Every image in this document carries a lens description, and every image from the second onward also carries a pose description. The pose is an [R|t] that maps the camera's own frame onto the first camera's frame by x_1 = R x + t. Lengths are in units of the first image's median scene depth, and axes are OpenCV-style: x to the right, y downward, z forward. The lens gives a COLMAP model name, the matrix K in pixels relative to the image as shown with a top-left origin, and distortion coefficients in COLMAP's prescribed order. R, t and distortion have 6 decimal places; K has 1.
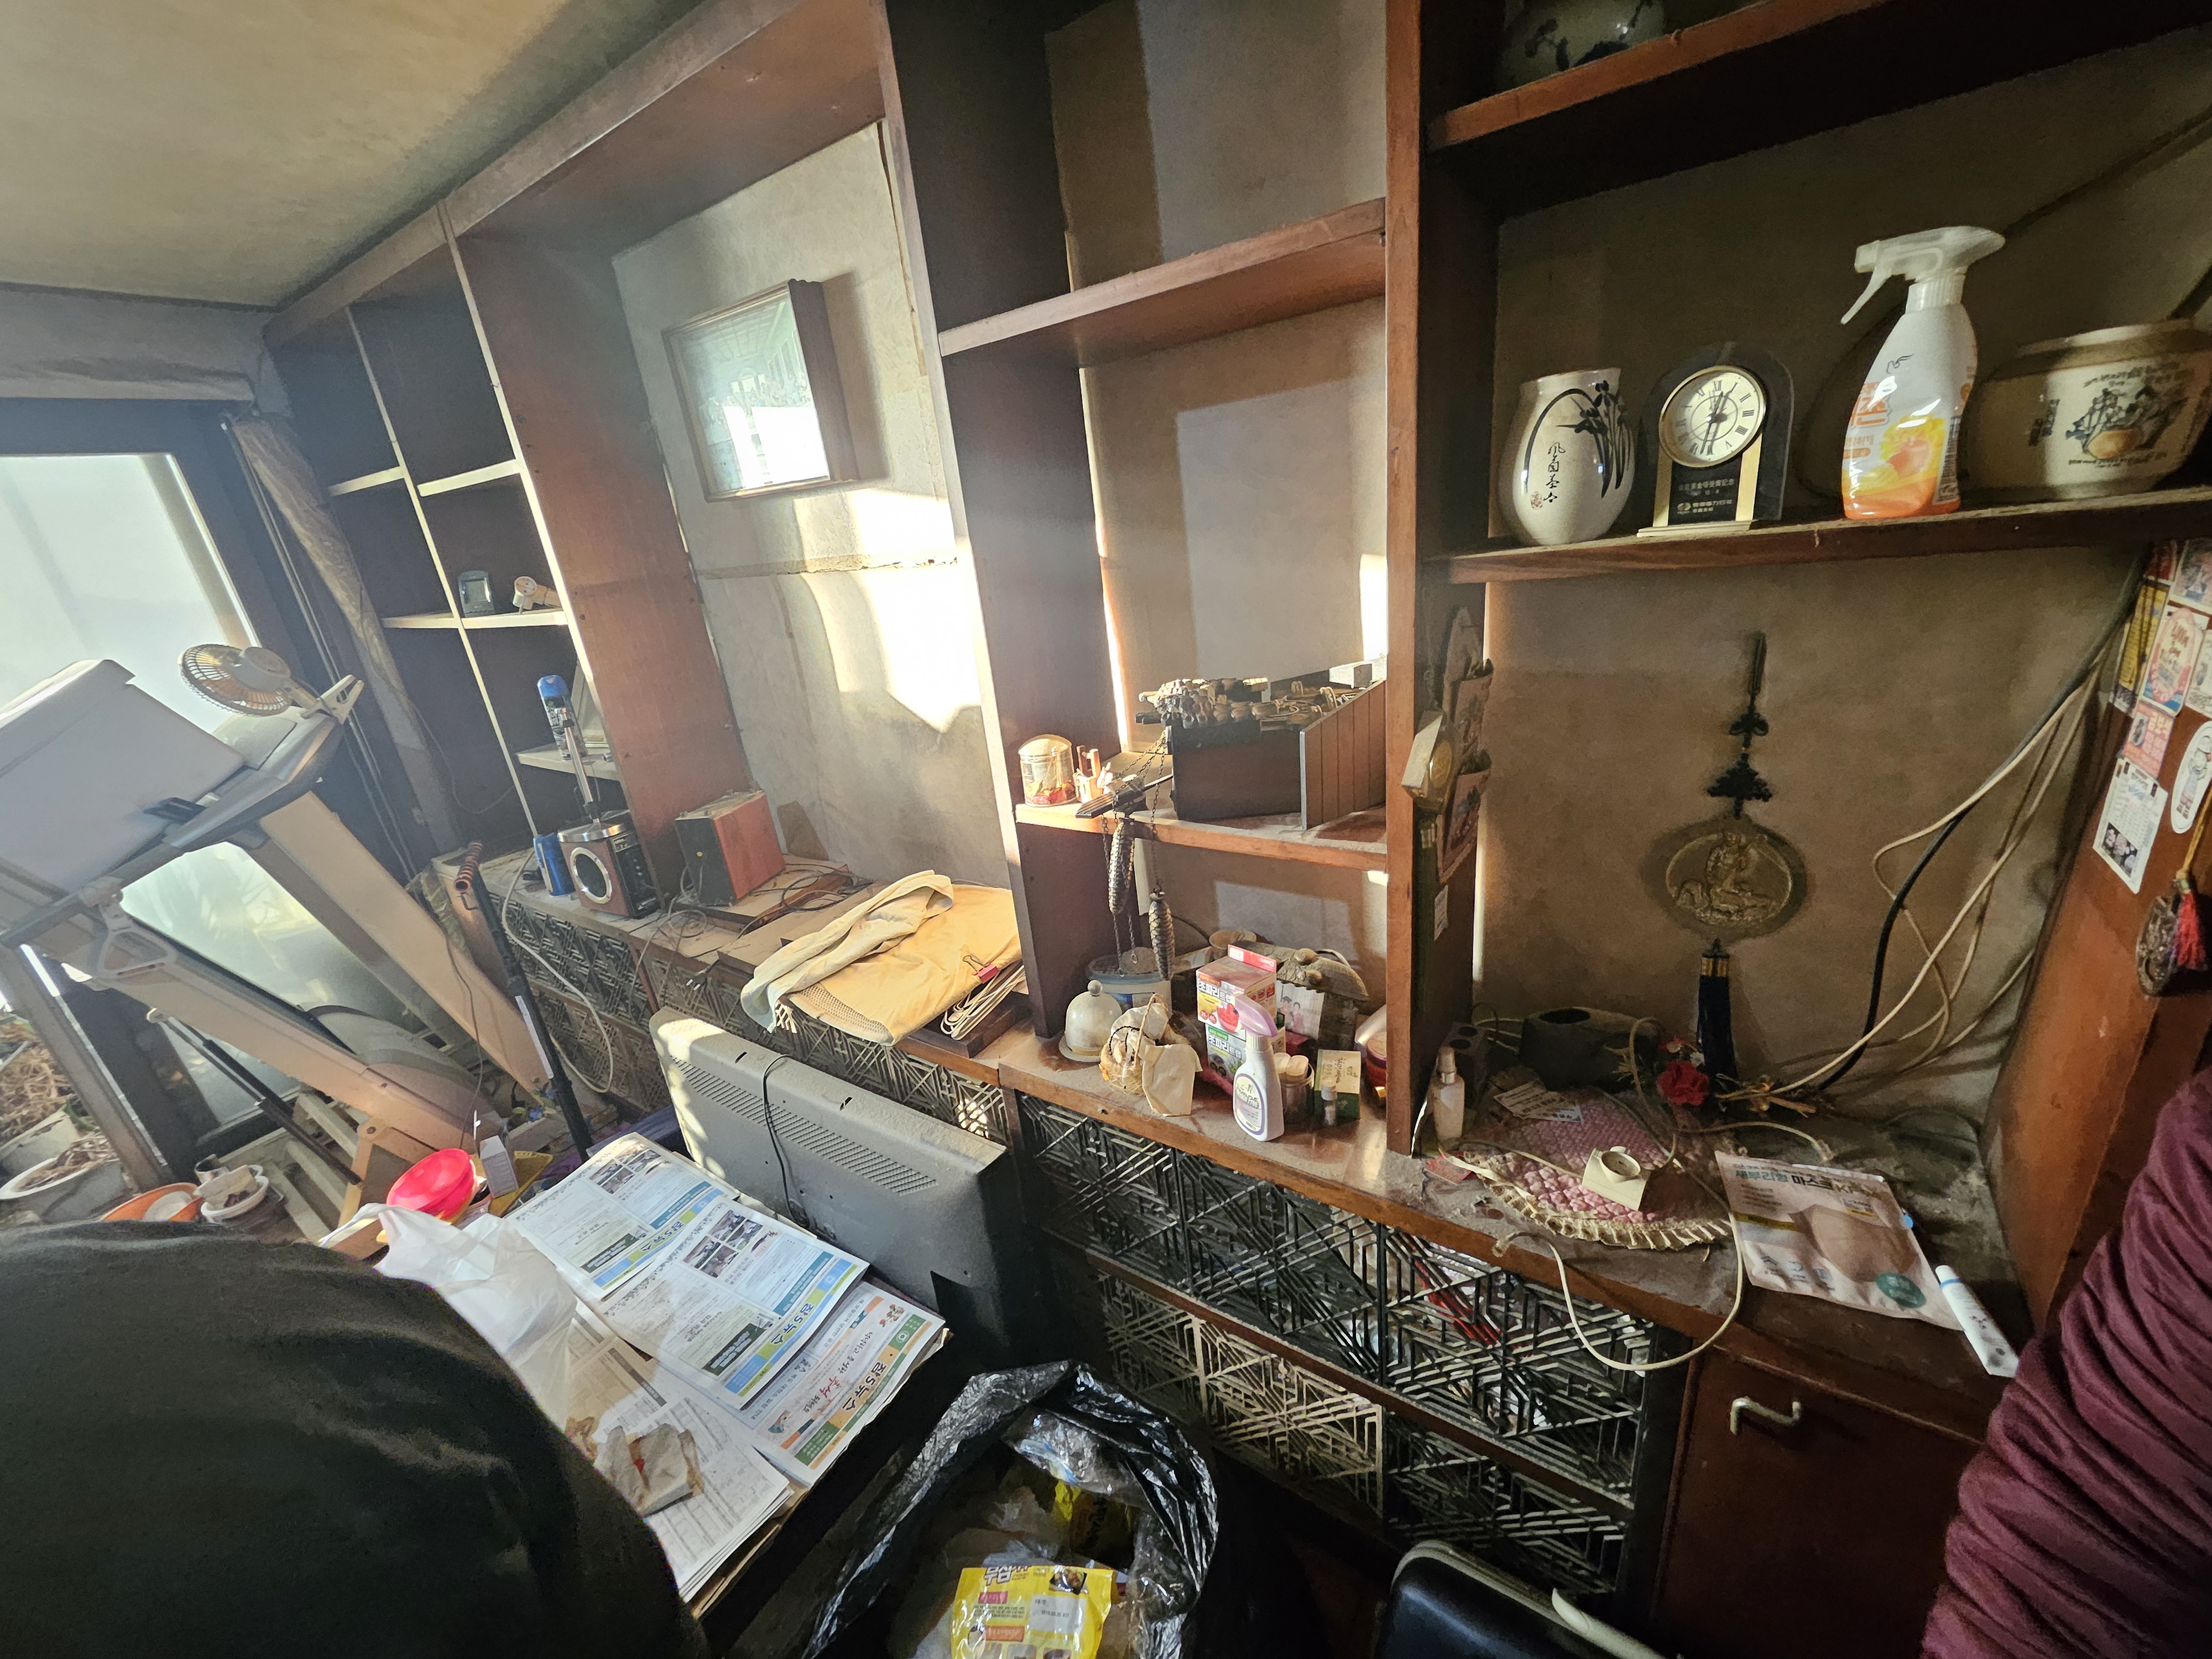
lens RADIAL K [[887.7, 0, 1106.0], [0, 887.7, 829.5], [0, 0, 1]] dist [-0.001124, -0.000170]
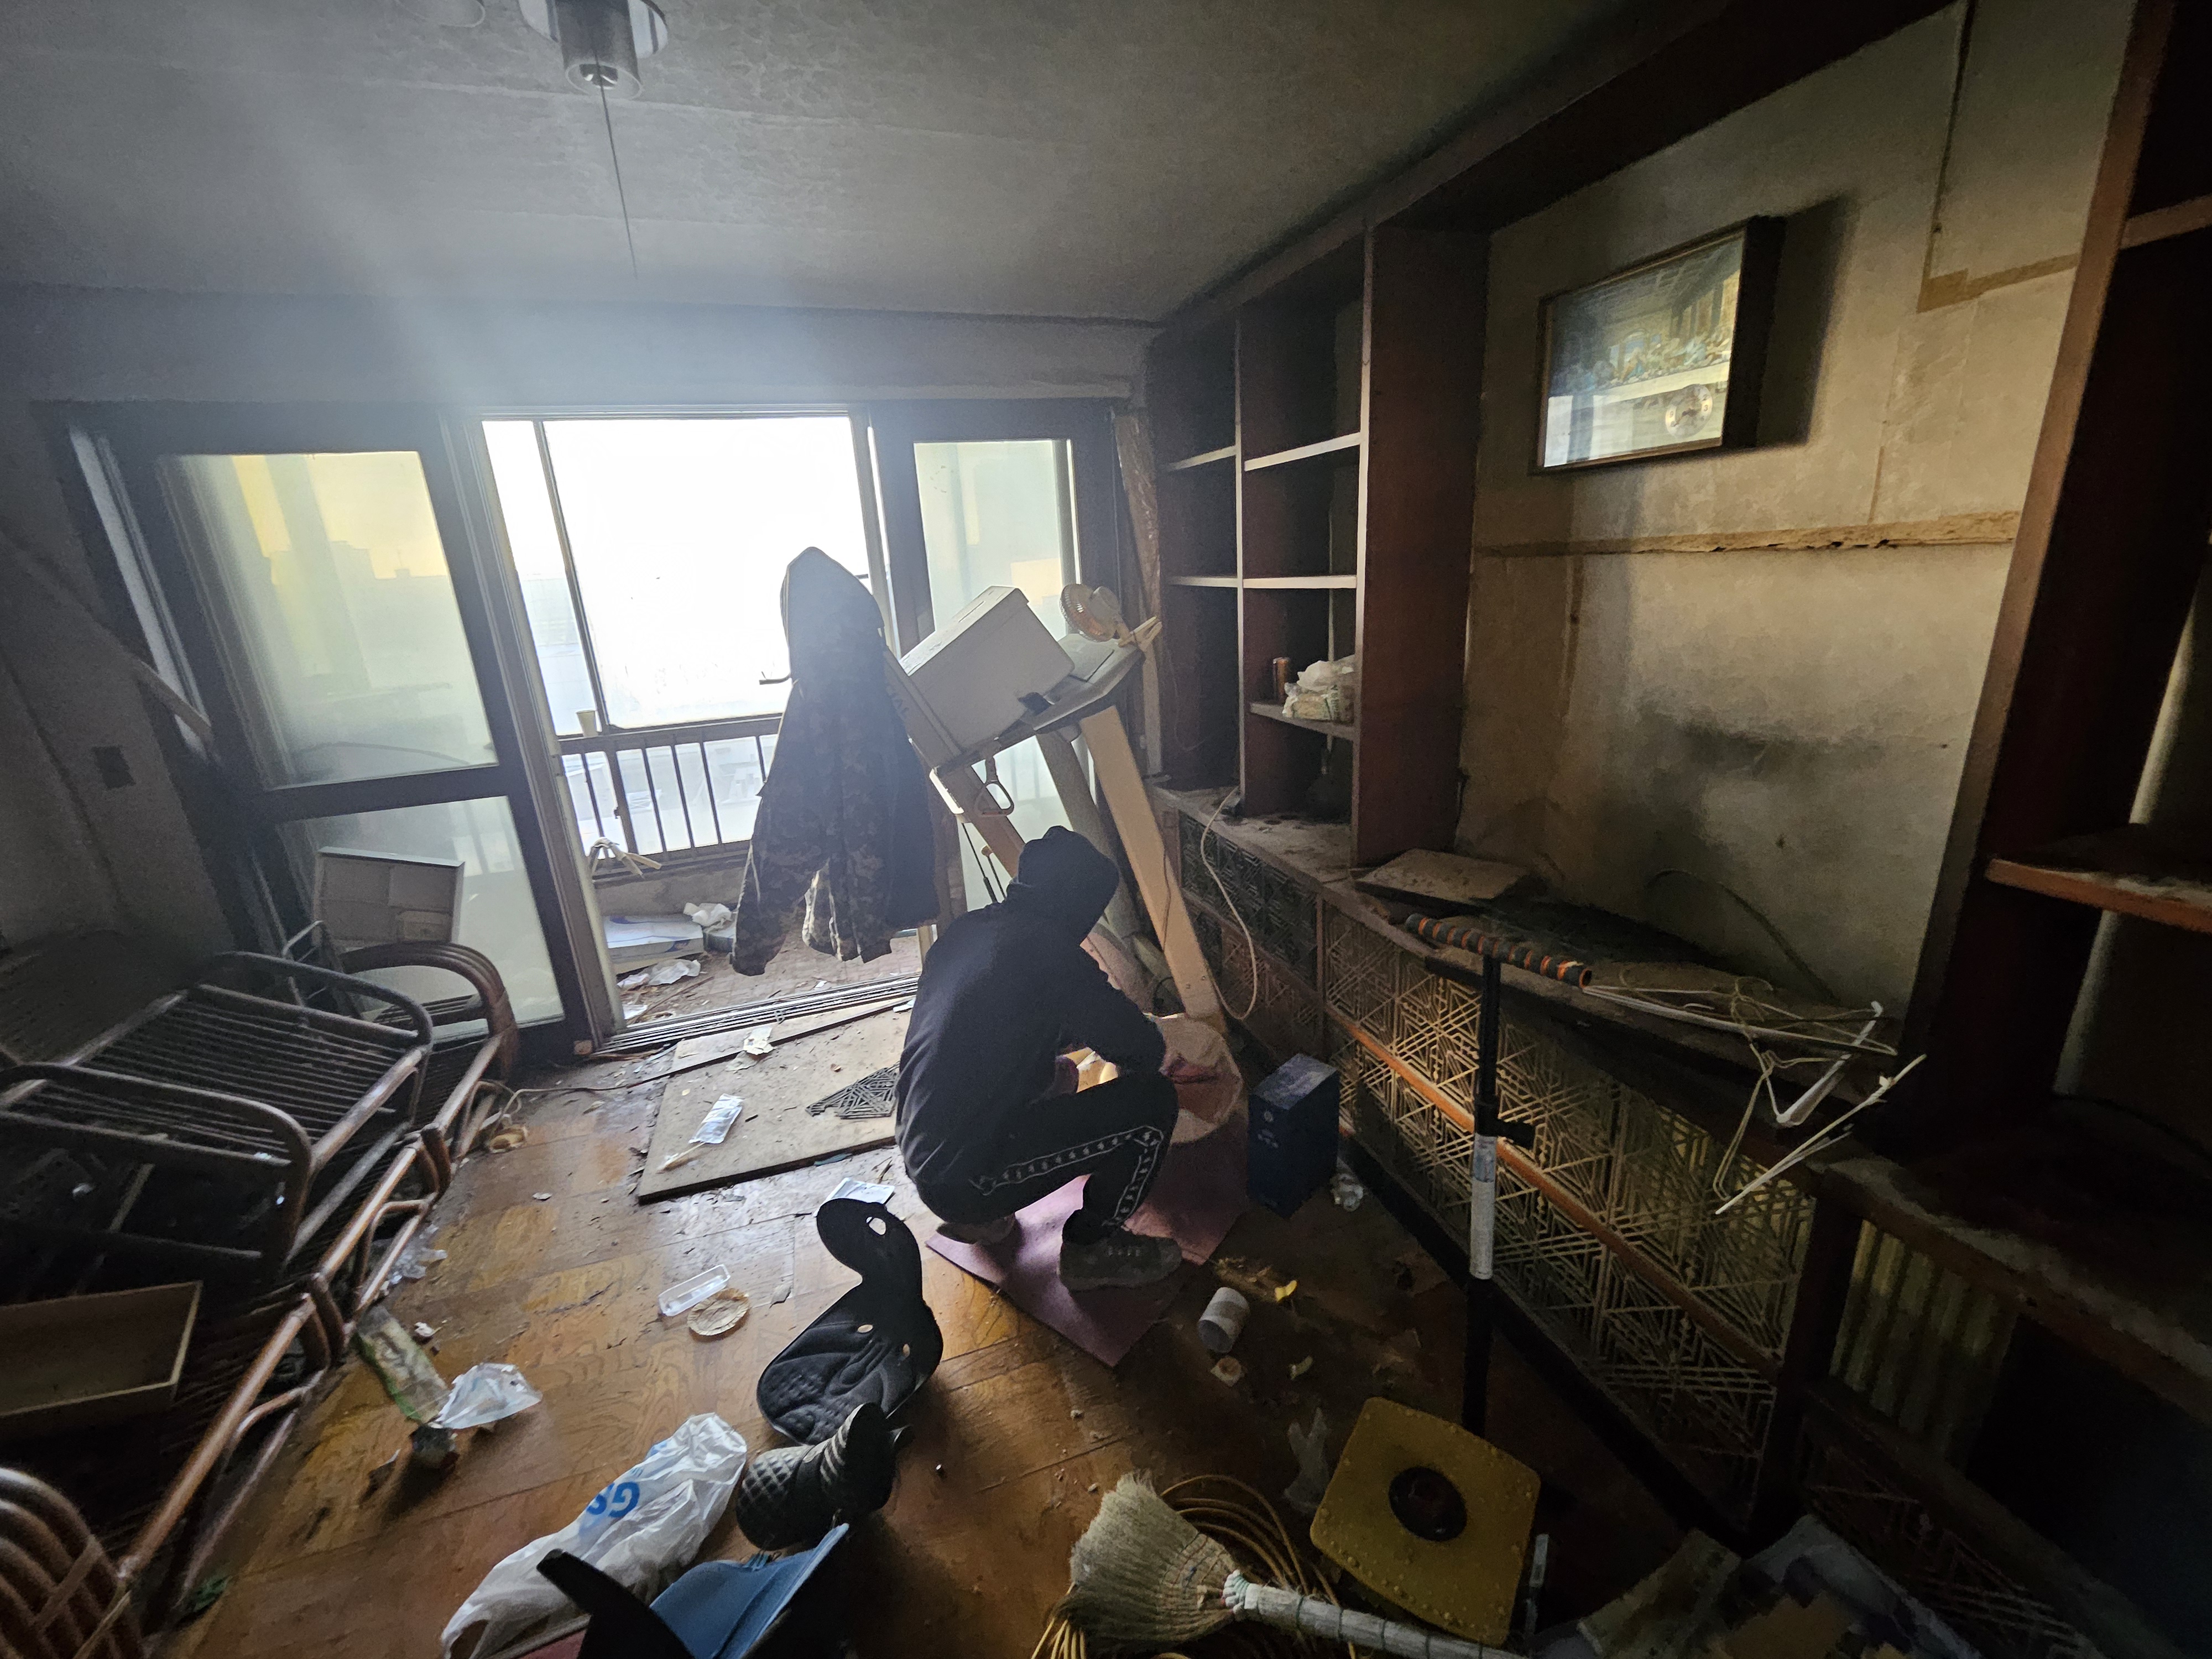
lens RADIAL K [[887.7, 0, 1106.0], [0, 887.7, 829.5], [0, 0, 1]] dist [-0.001124, -0.000170]
pose [[0.805579, 0.228398, -0.546696, -0.192656], [-0.234768, 0.970235, 0.059403, 0.055430], [0.543991, 0.080493, 0.835221, -0.029055]]
